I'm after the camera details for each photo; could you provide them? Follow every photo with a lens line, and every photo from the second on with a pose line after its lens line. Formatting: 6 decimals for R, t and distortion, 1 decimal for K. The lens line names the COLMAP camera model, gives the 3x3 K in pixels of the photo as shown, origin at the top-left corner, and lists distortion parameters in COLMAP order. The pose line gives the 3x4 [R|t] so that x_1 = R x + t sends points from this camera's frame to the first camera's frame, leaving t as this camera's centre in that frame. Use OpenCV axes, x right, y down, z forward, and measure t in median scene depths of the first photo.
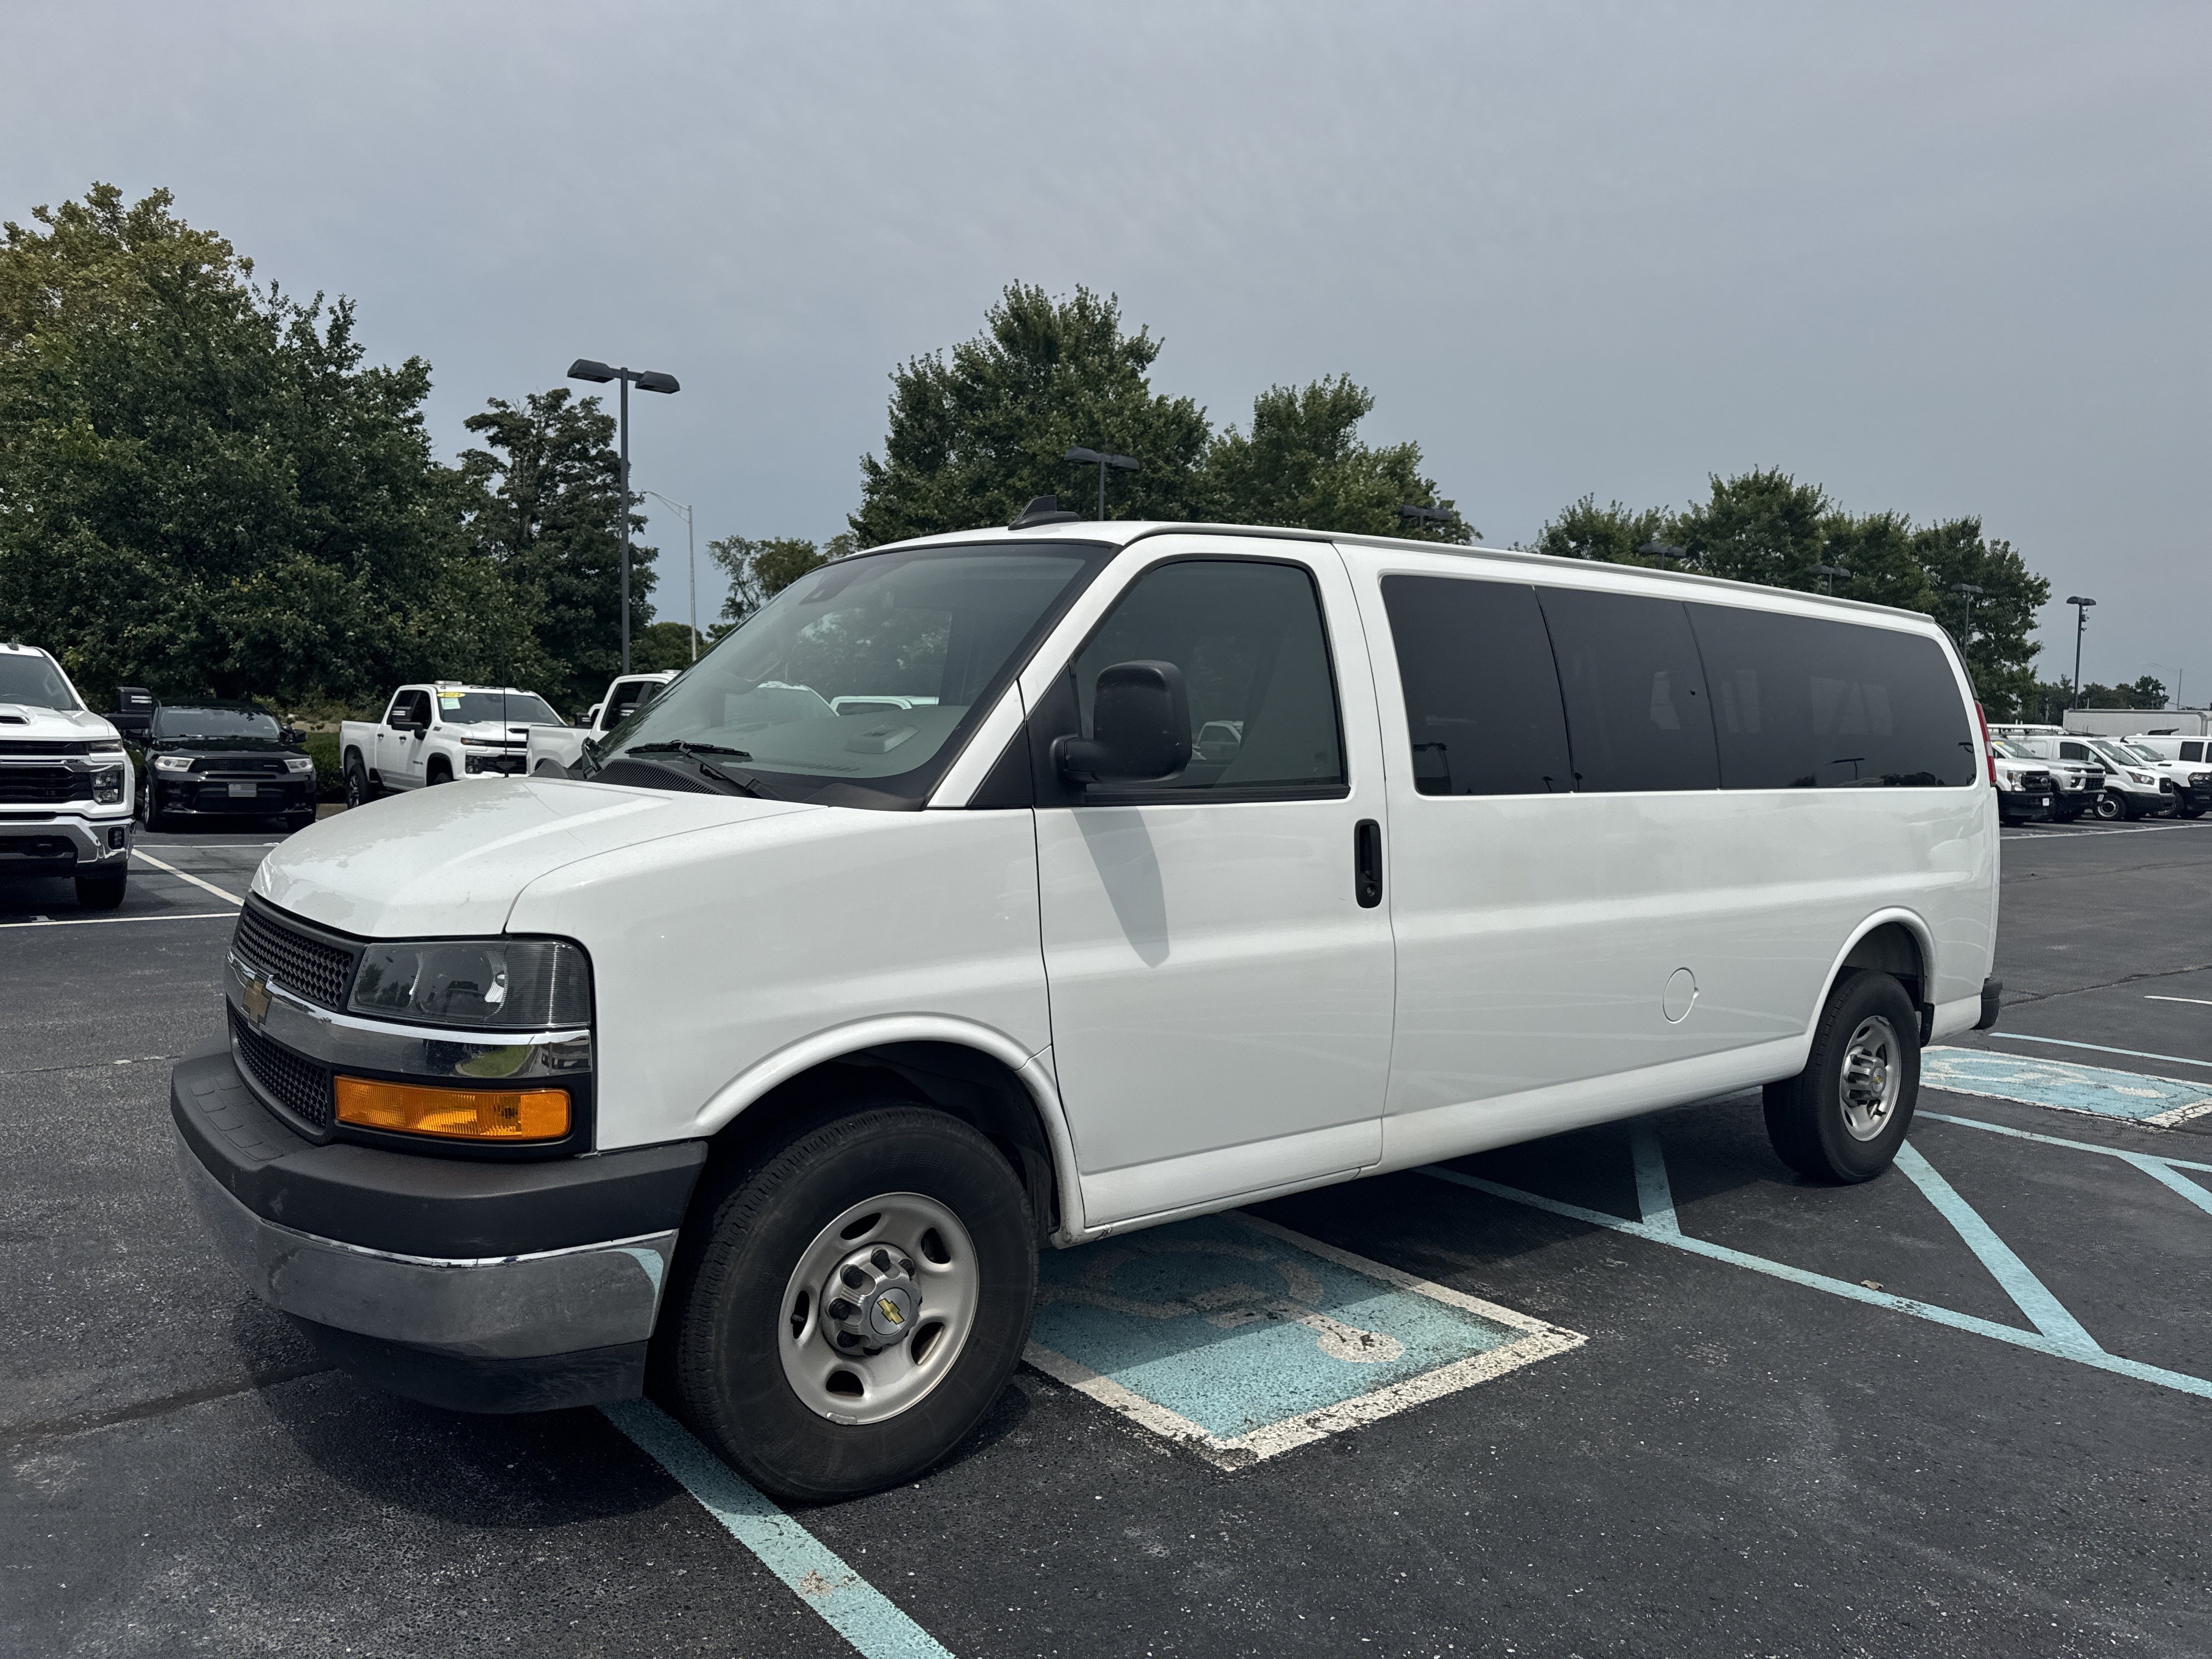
lens RADIAL K [[1591.0, 0, 1127.1], [0, 1591.0, 832.5], [0, 0, 1]] dist [0.078362, -0.106024]
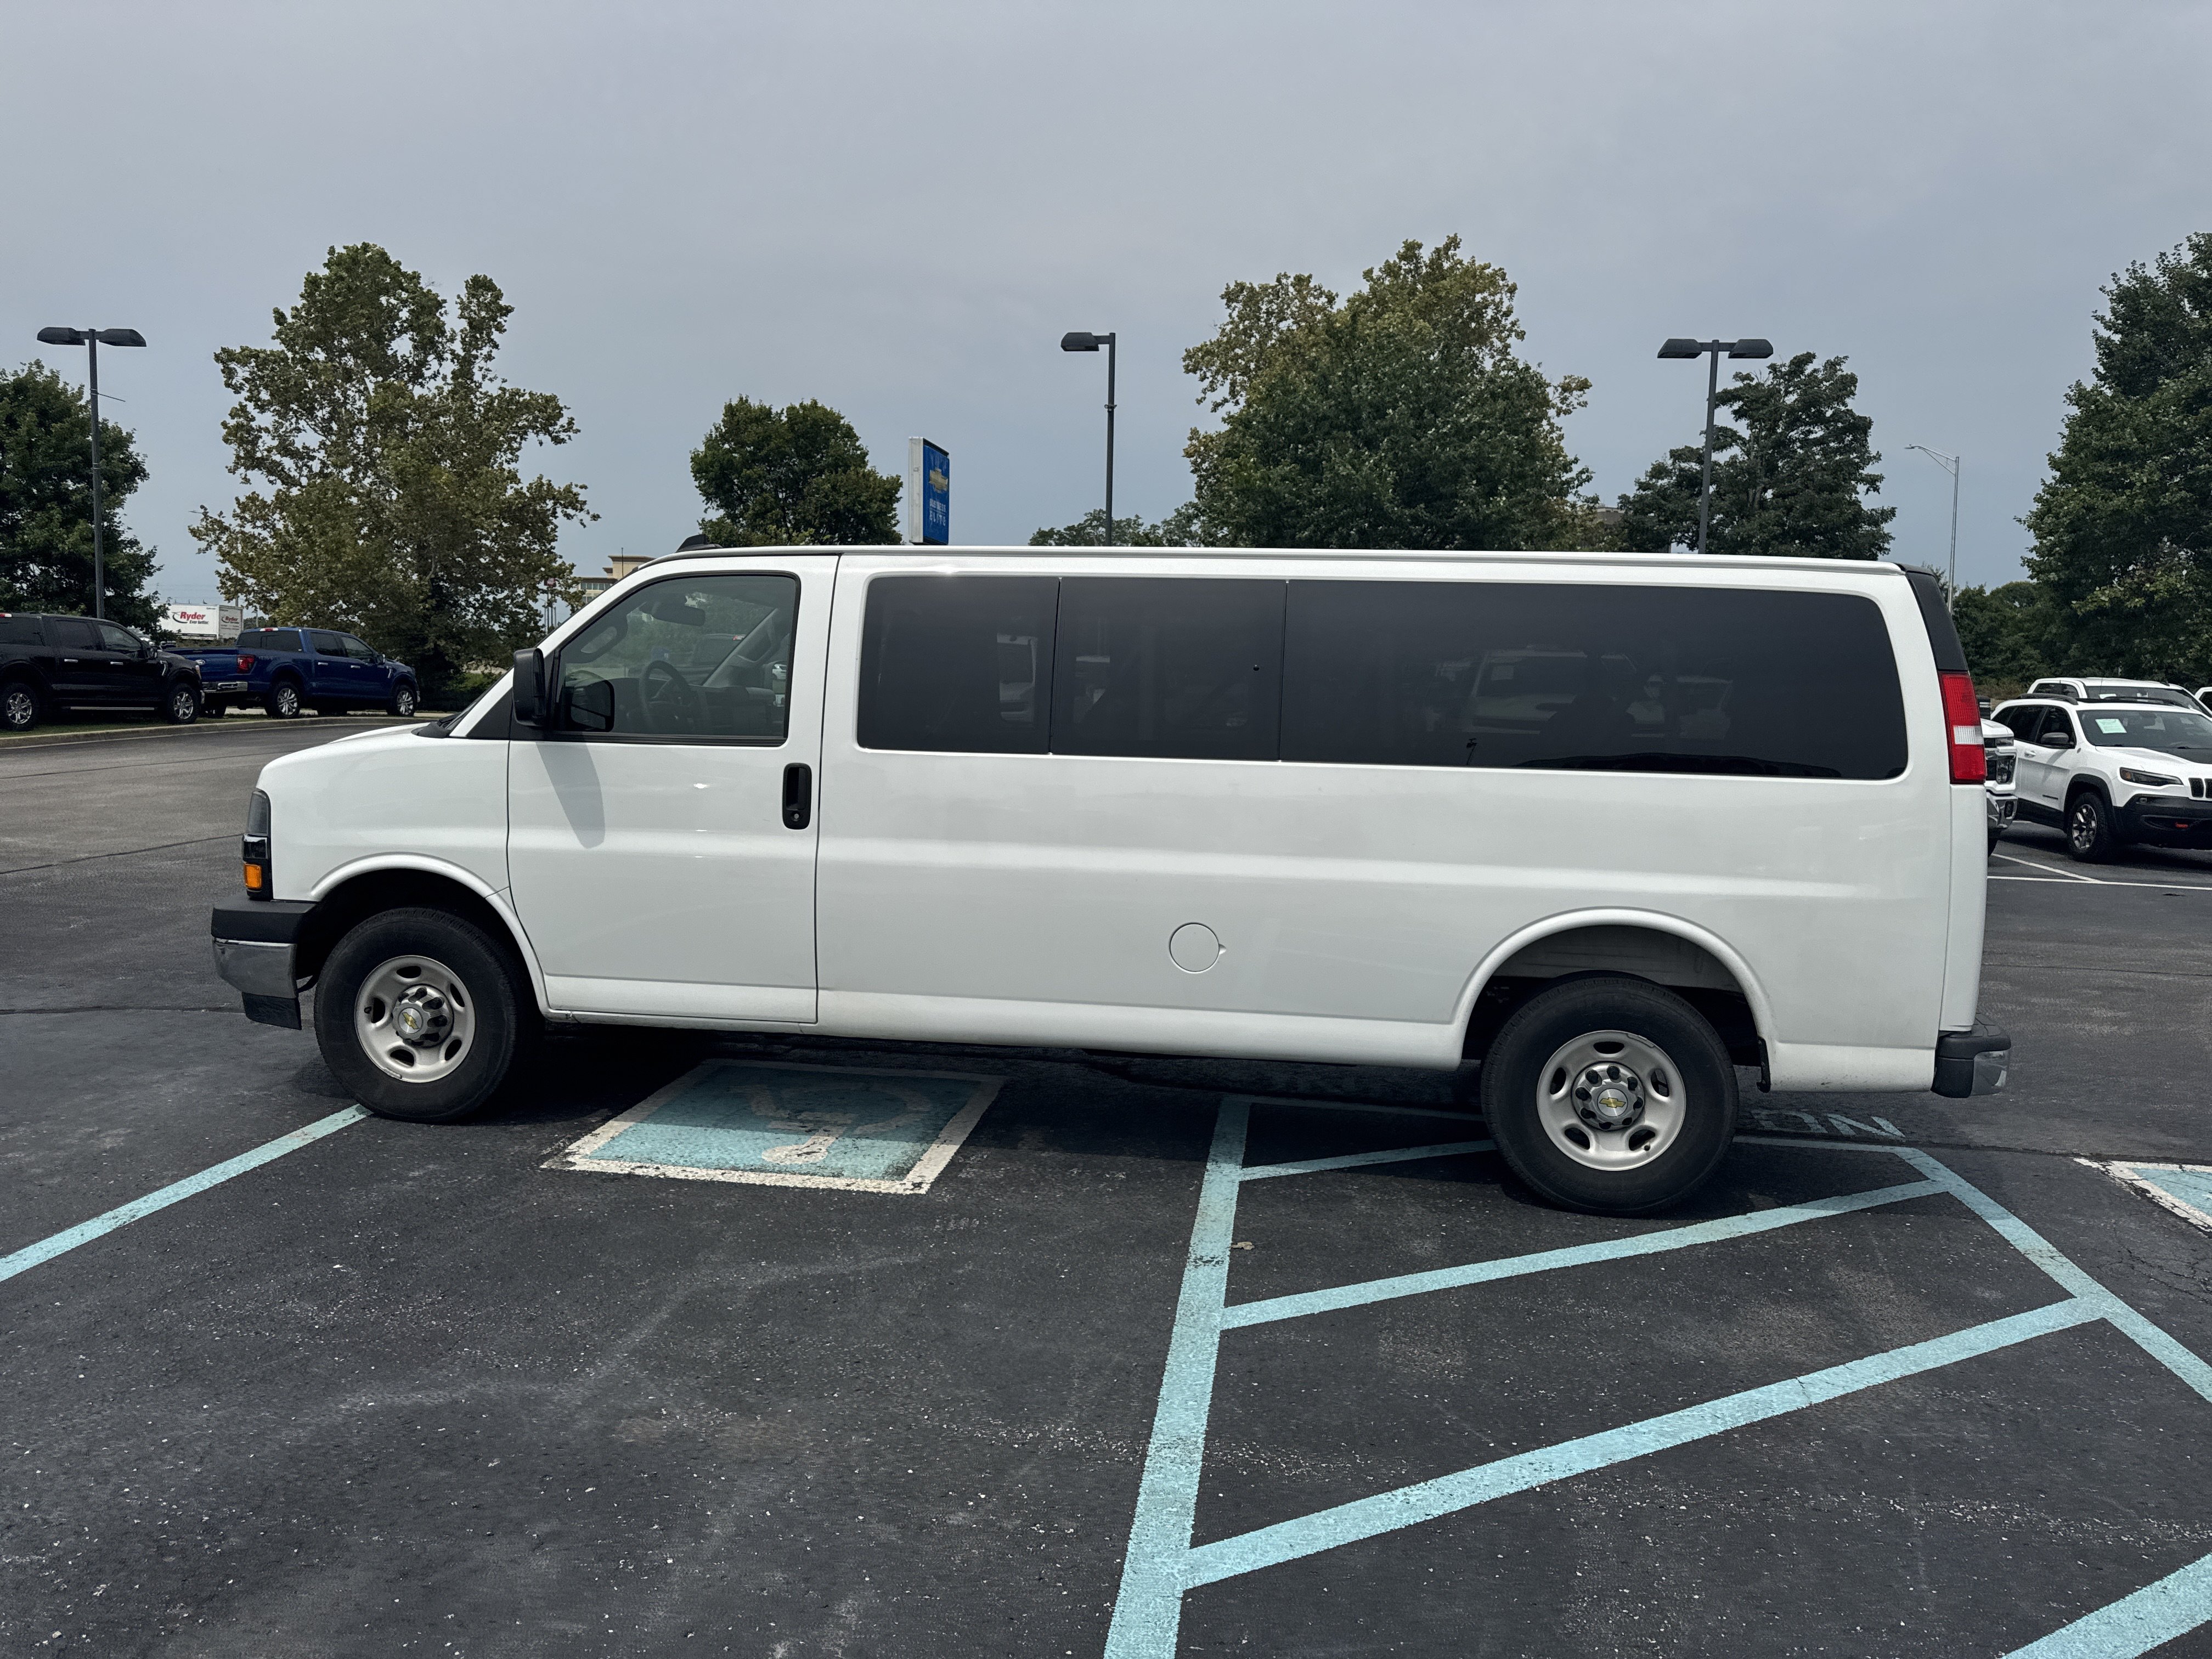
lens RADIAL K [[1591.0, 0, 1127.1], [0, 1591.0, 832.5], [0, 0, 1]] dist [0.078362, -0.106024]
pose [[0.681856, 0.071989, -0.727936, 1.296066], [-0.058038, 0.997332, 0.044267, -0.025160], [0.729180, 0.012064, 0.684215, 0.281485]]
